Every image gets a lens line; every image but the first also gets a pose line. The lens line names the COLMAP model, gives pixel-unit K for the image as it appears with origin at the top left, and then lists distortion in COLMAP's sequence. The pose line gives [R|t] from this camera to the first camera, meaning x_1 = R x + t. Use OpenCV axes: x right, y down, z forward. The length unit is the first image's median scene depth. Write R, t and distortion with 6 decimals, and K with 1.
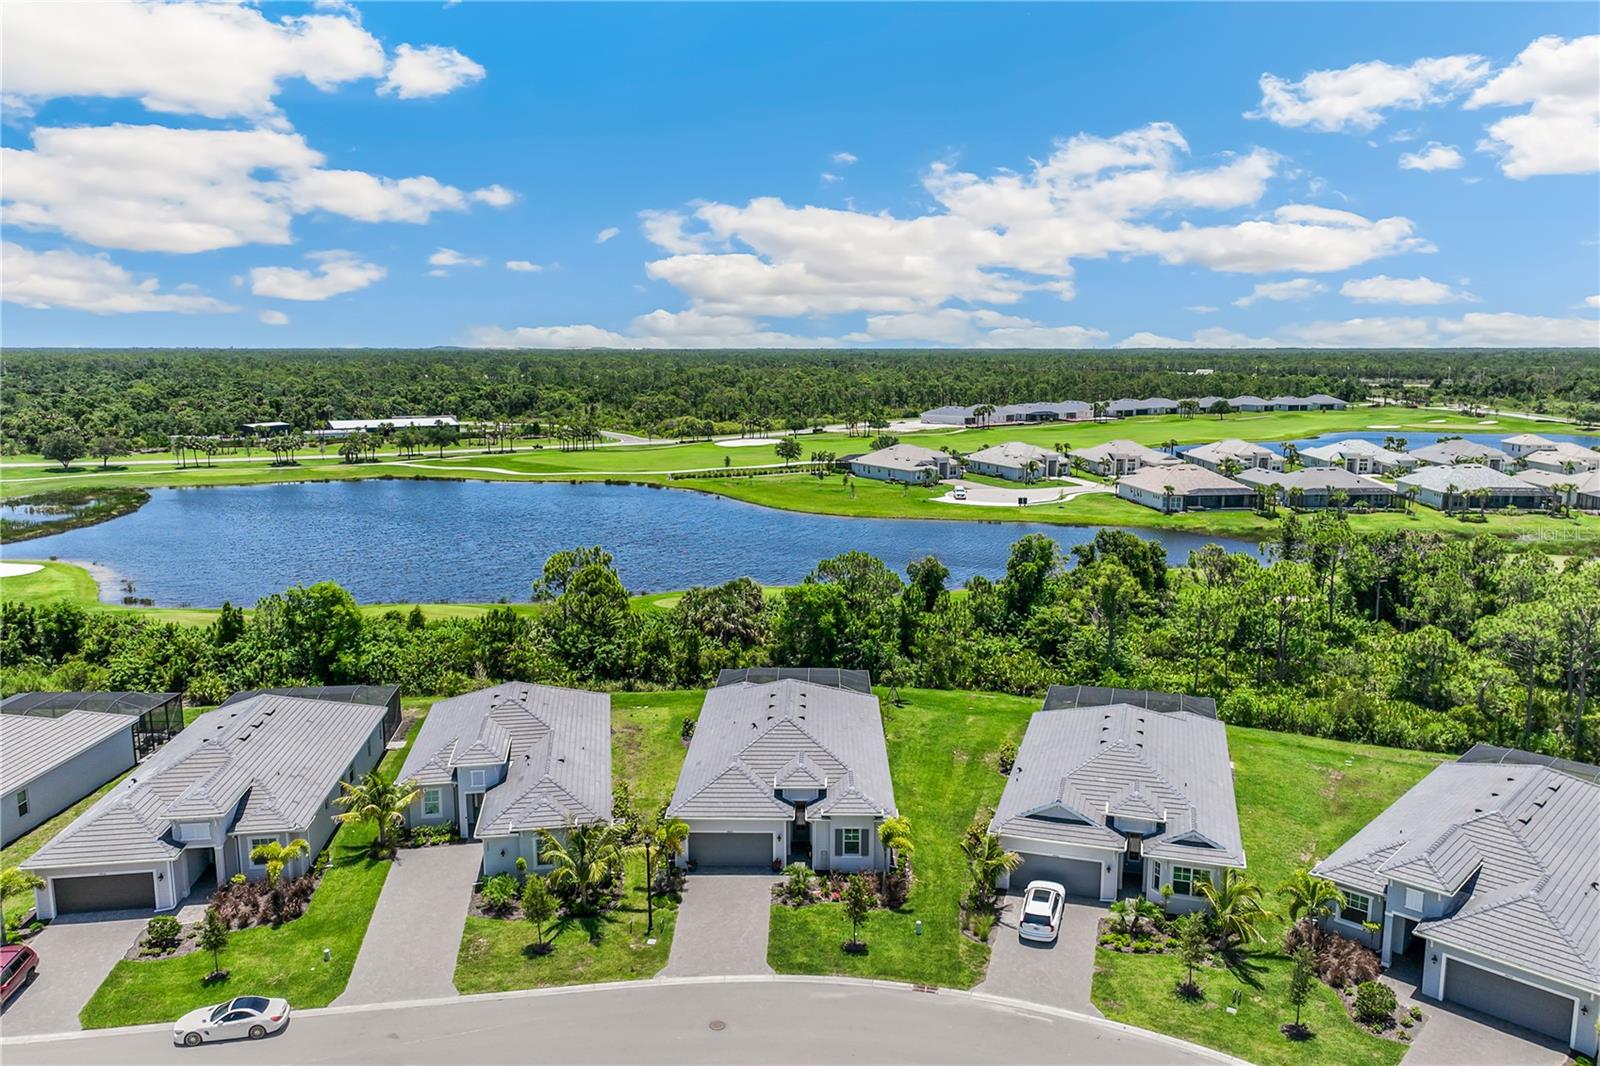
lens RADIAL K [[1104.3, 0, 798.7], [0, 1104.3, 531.3], [0, 0, 1]] dist [-0.001911, 0.011687]
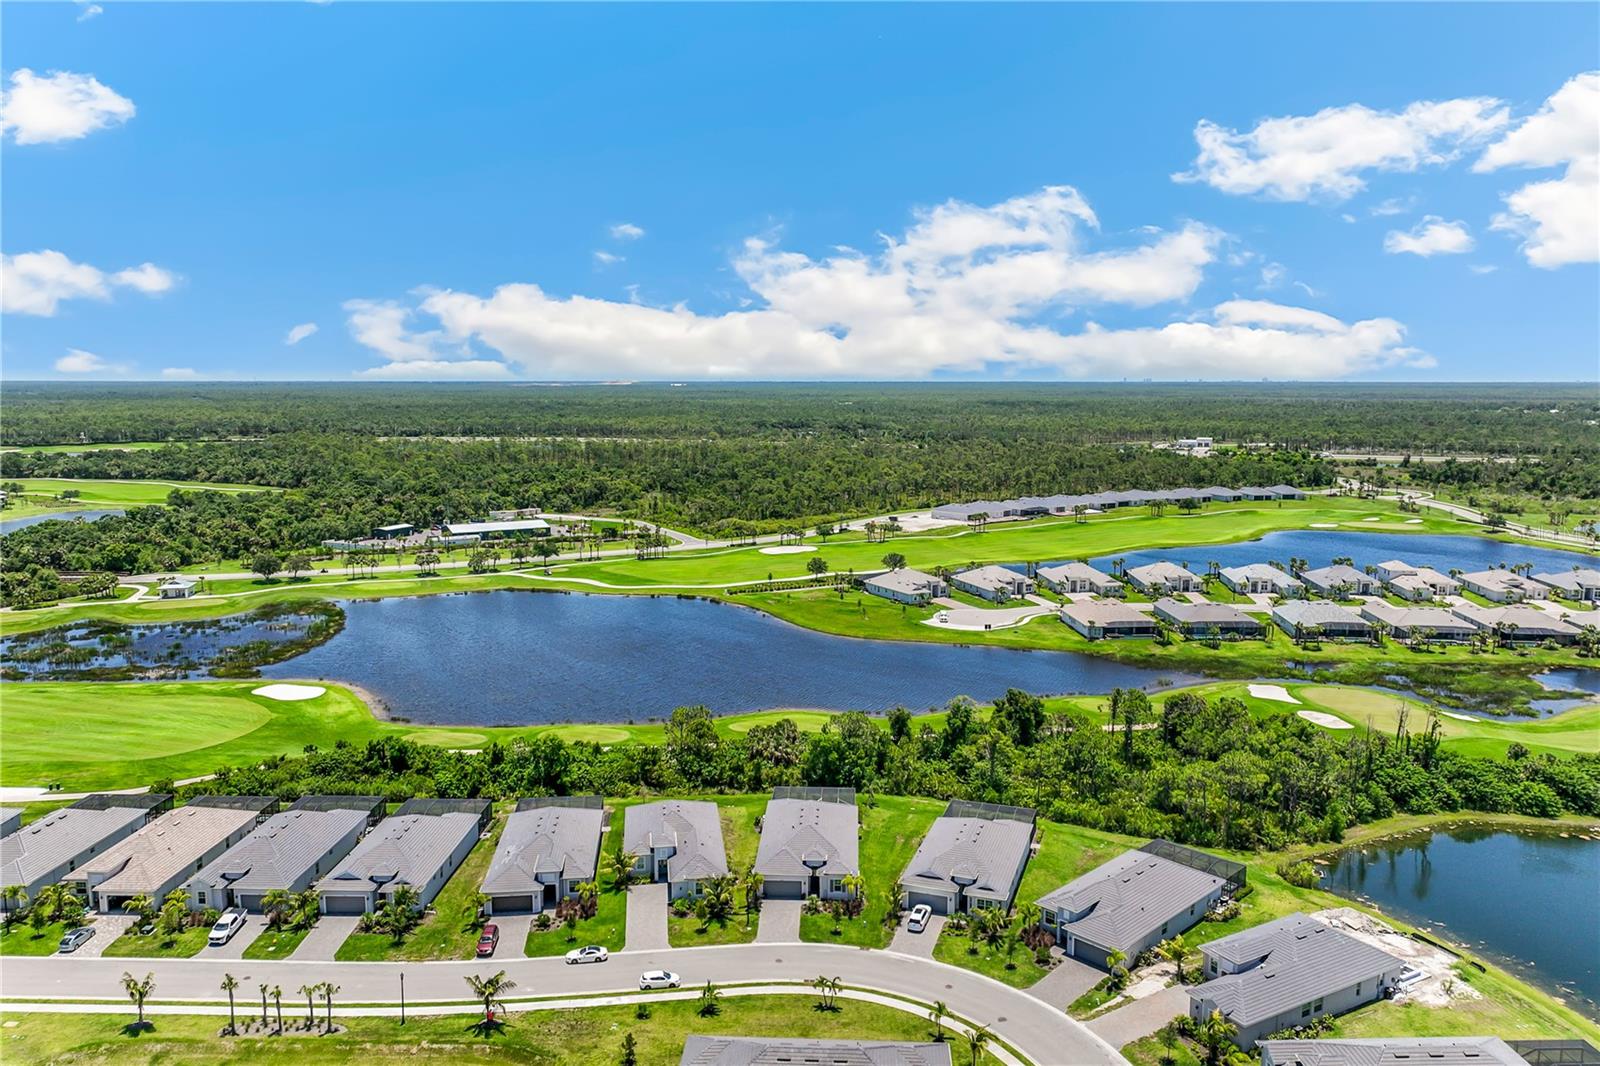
lens RADIAL K [[1104.3, 0, 801.3], [0, 1104.3, 533.9], [0, 0, 1]] dist [-0.001911, 0.011687]
pose [[0.999581, 0.005203, -0.028490, 0.022158], [-0.005721, 0.999819, -0.018136, -0.240922], [0.028390, 0.018292, 0.999430, -0.770921]]
